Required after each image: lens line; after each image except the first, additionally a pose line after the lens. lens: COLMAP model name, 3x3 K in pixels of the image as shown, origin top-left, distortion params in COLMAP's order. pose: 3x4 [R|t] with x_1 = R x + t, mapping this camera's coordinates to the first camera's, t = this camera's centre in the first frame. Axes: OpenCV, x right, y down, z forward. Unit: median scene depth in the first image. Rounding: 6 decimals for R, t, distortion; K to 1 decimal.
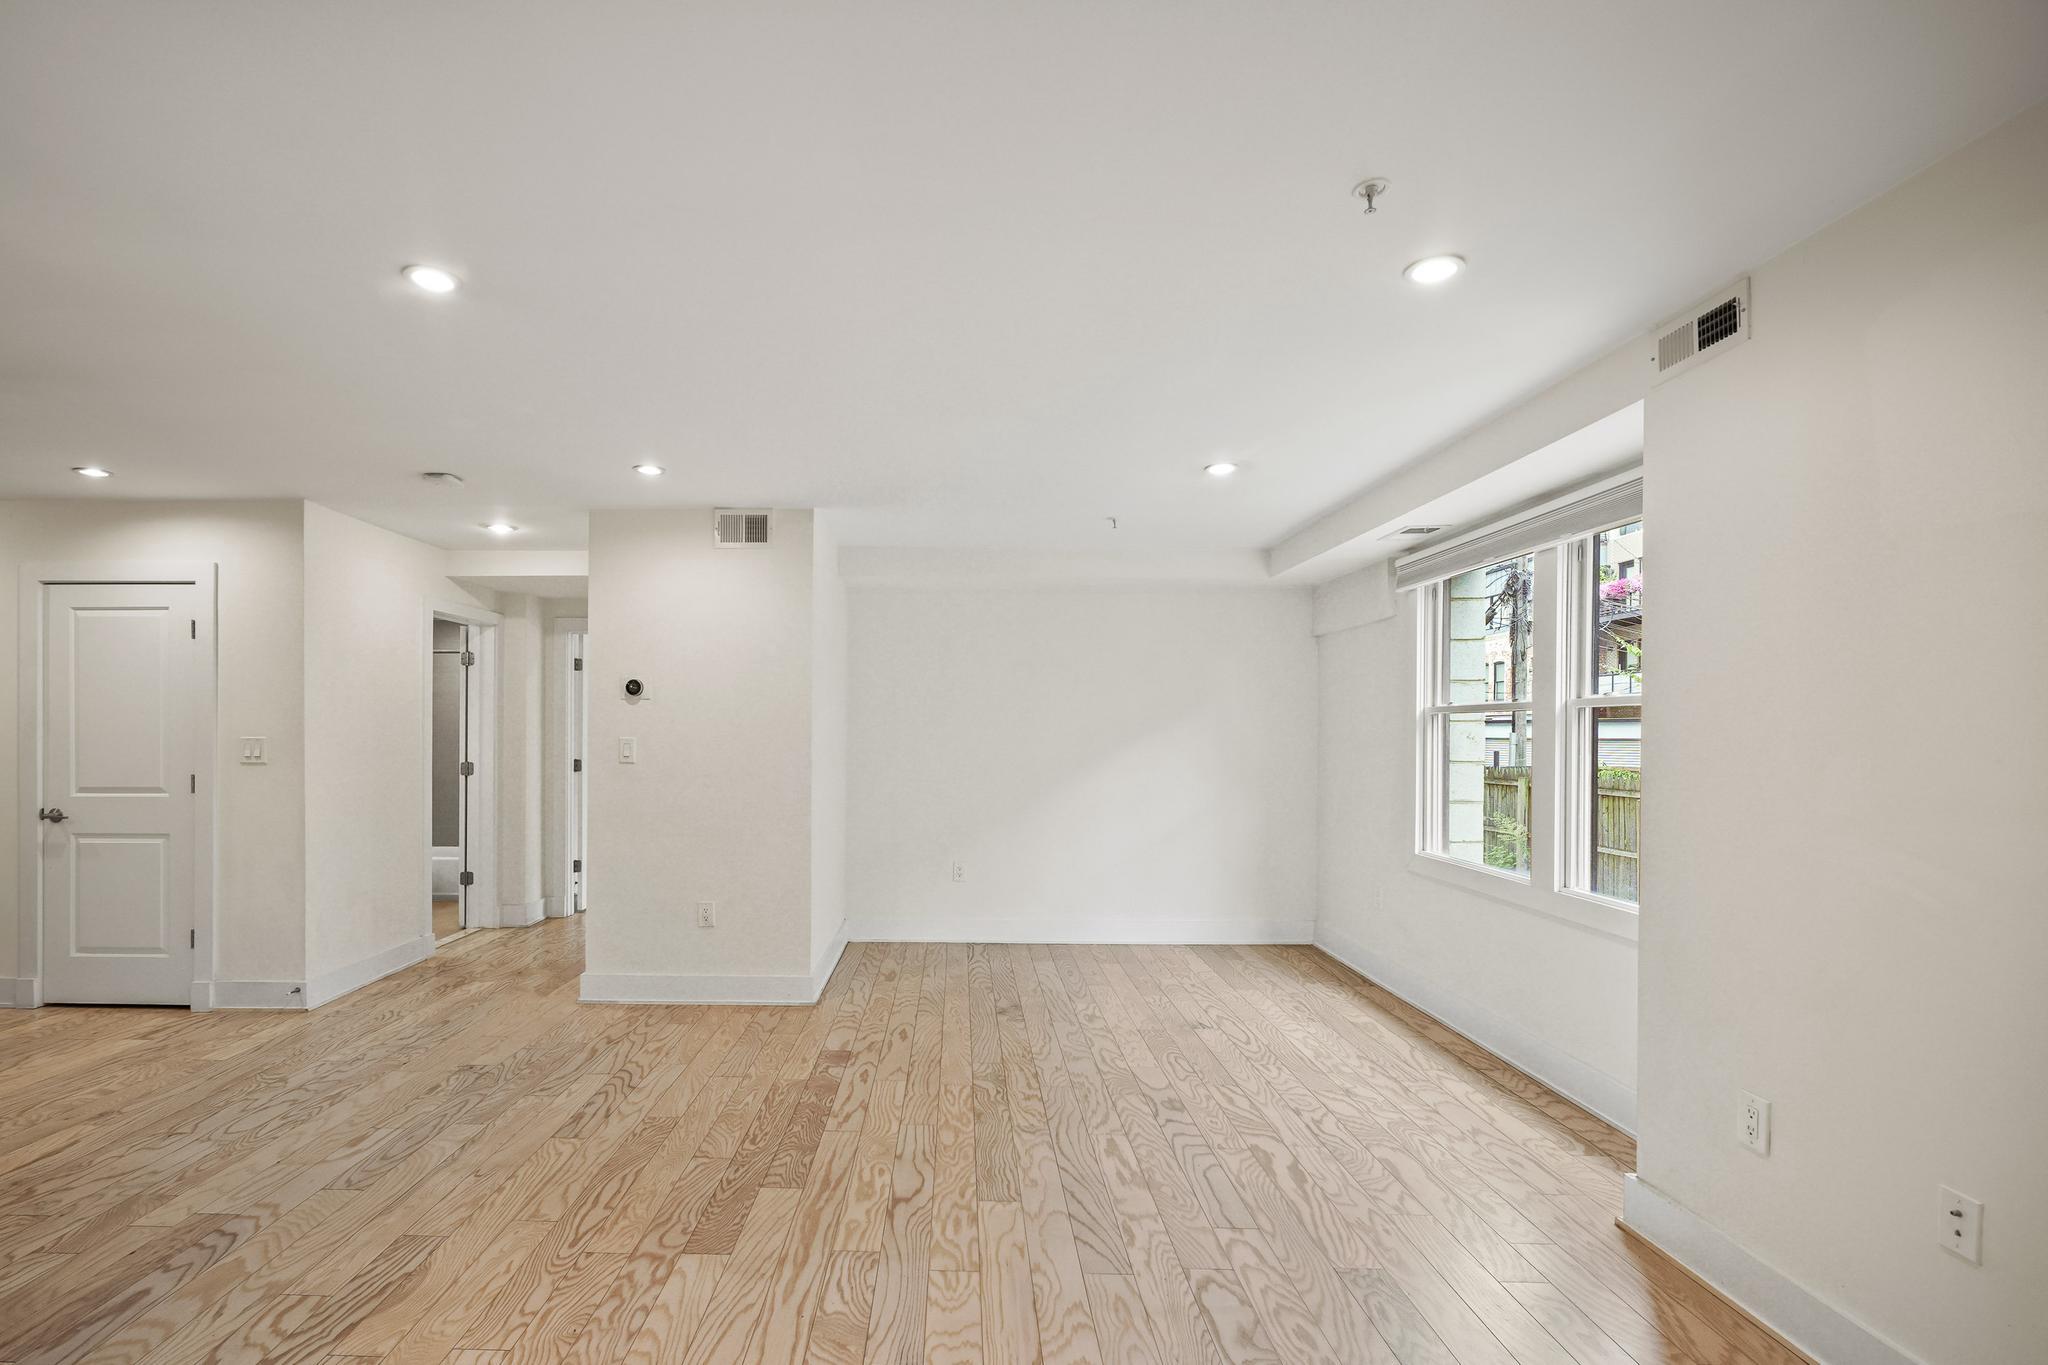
lens RADIAL K [[898.5, 0, 928.1], [0, 898.5, 738.6], [0, 0, 1]] dist [-0.000663, -0.000169]
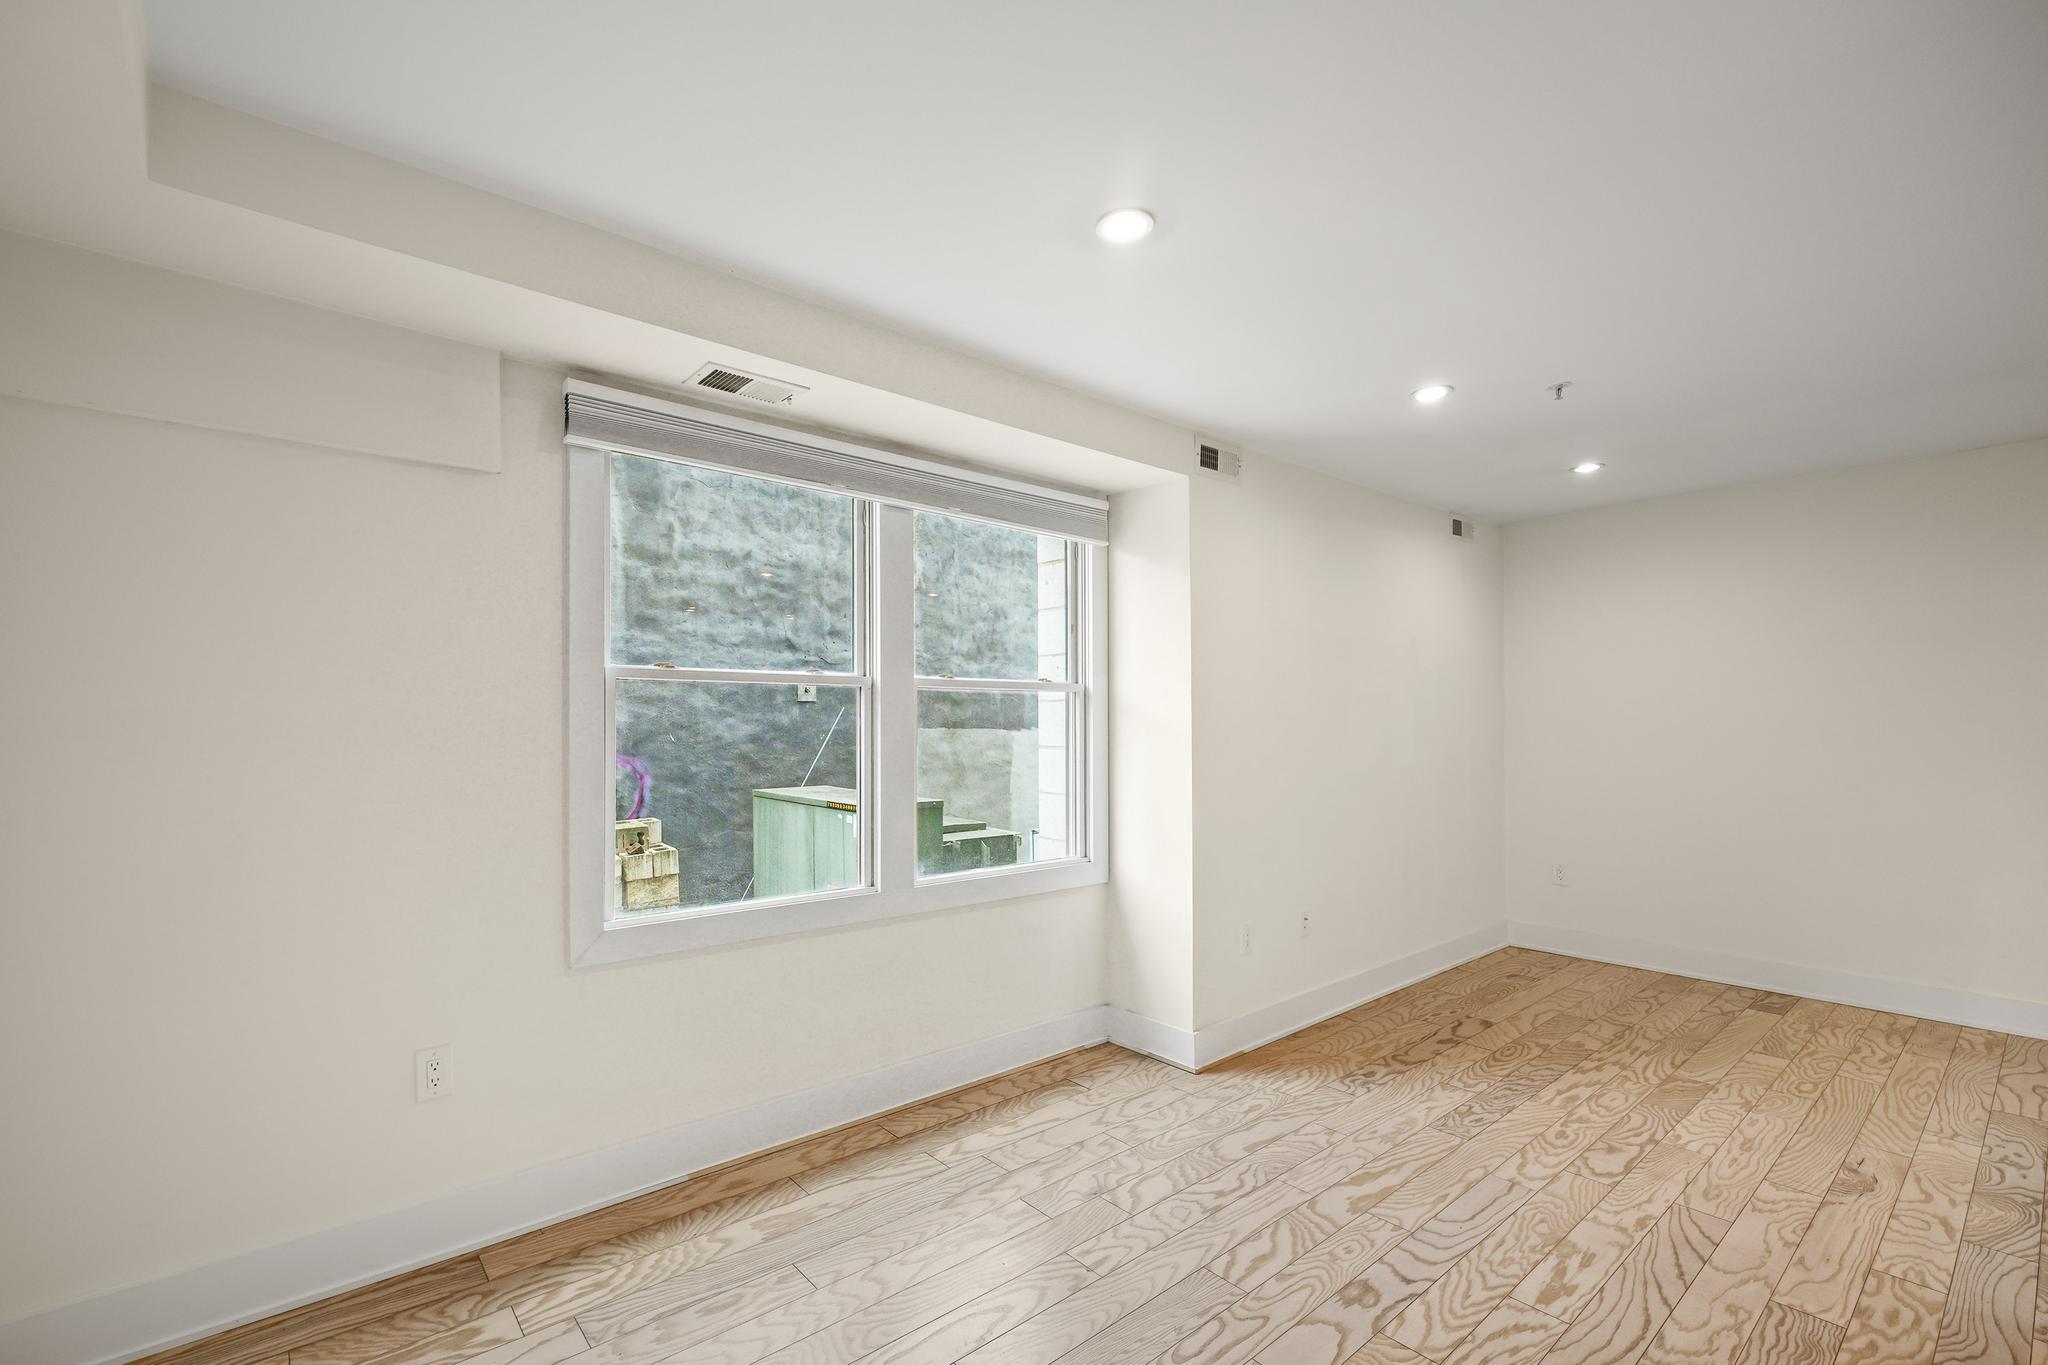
lens RADIAL K [[897.7, 0, 957.2], [0, 897.7, 720.0], [0, 0, 1]] dist [0.000678, 0.000231]
pose [[-0.650559, -0.004157, 0.759445, -0.025036], [0.002646, 0.999967, 0.007740, -0.007699], [-0.759451, 0.007045, -0.650526, 1.644243]]
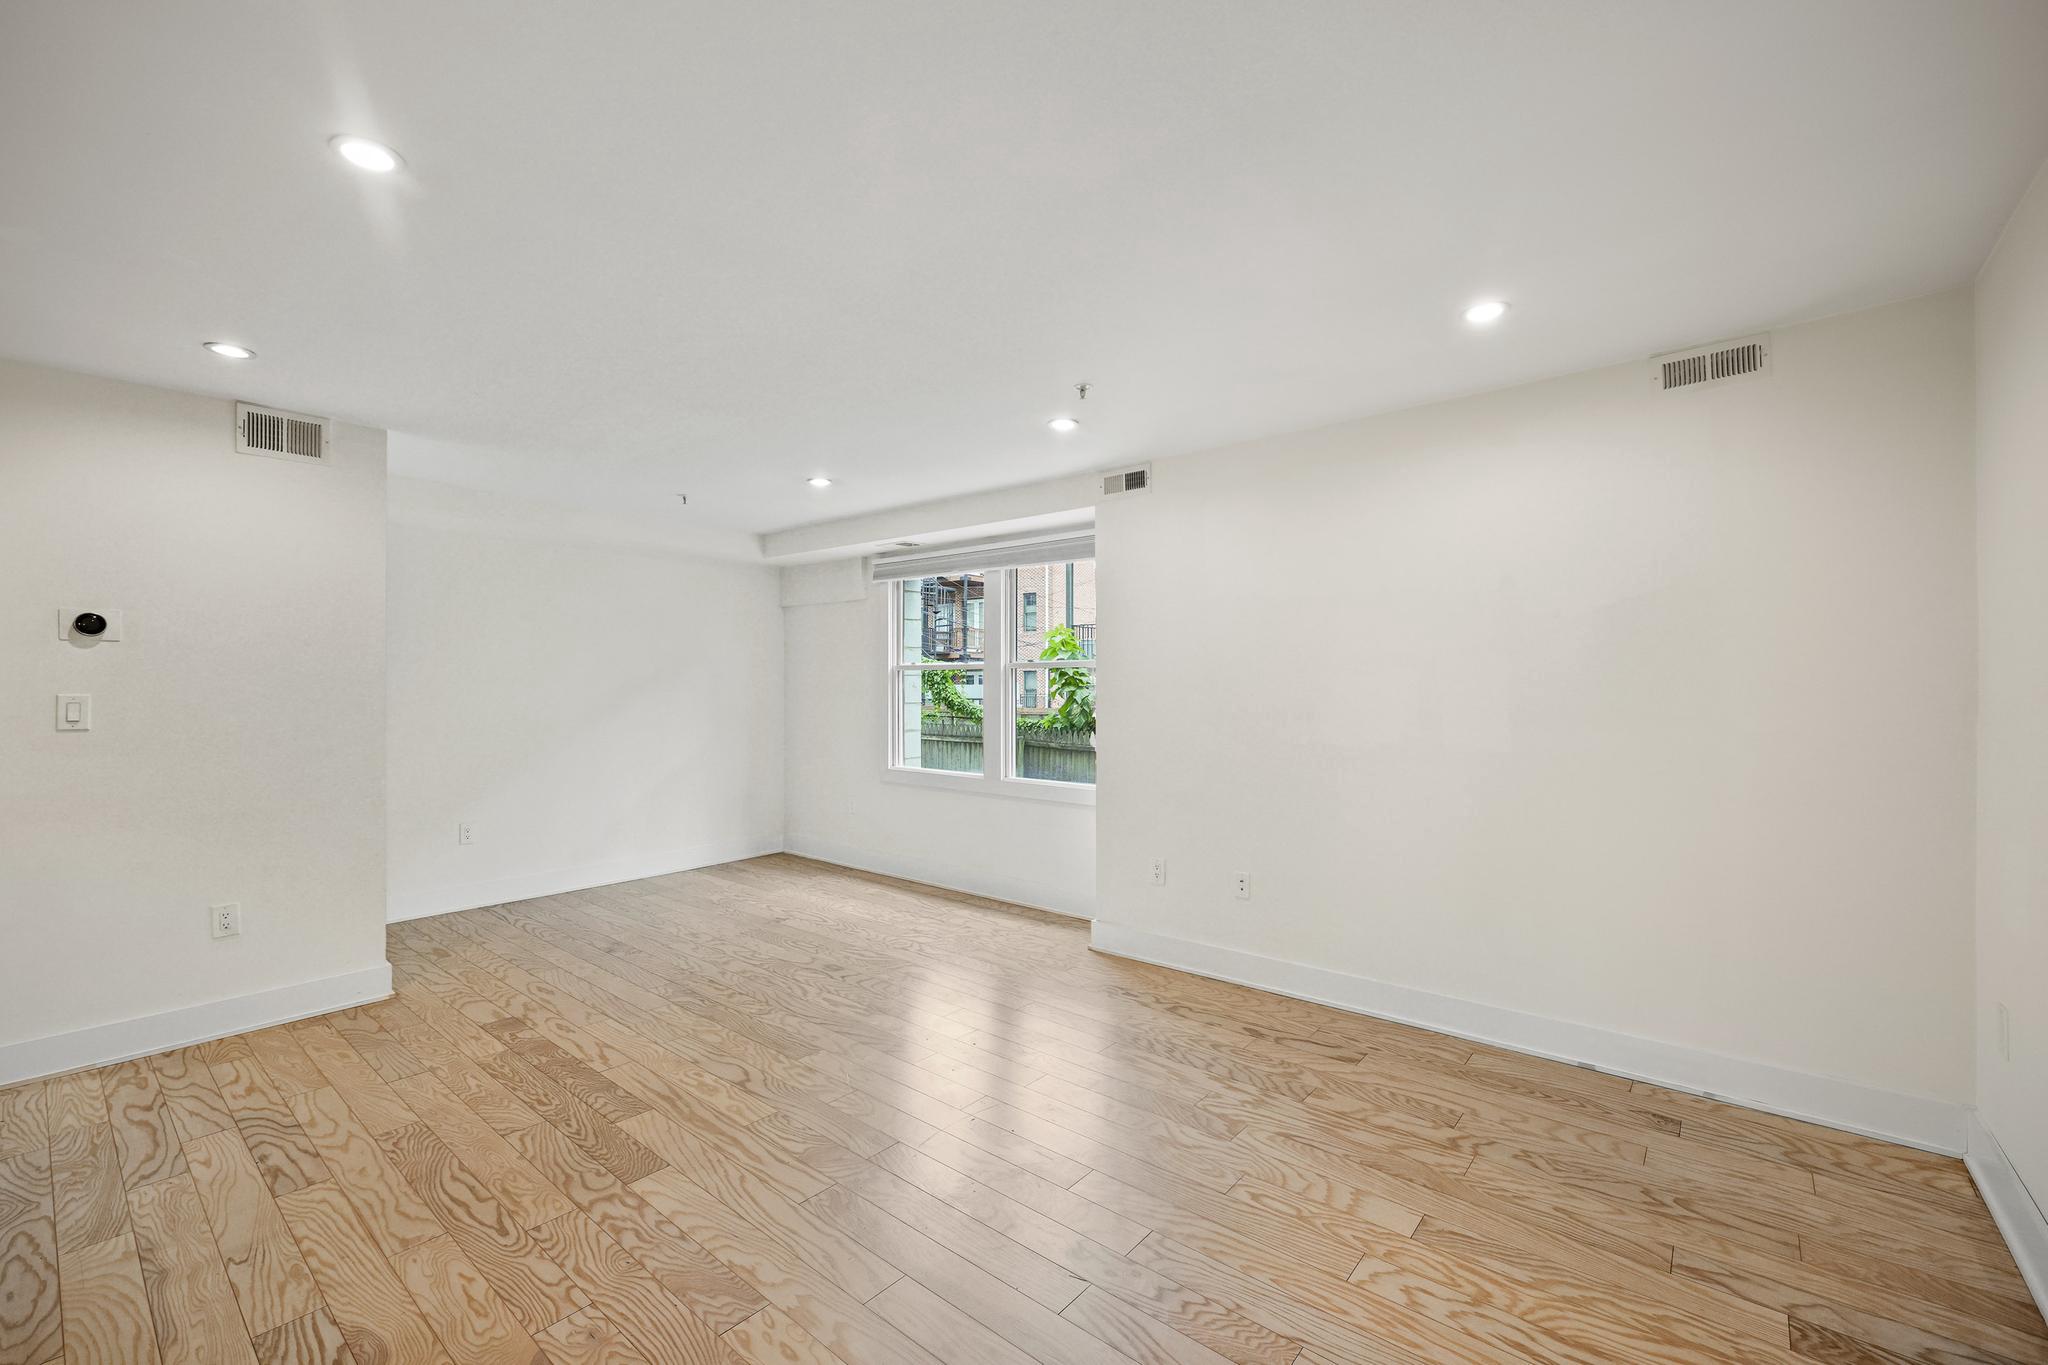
lens RADIAL K [[854.8, 0, 987.1], [0, 854.8, 685.8], [0, 0, 1]] dist [-0.000475, 0.000067]
pose [[0.636639, -0.005389, 0.771143, -0.548604], [0.008060, 0.999967, 0.000334, -0.003569], [-0.771120, 0.006003, 0.636662, 0.027949]]
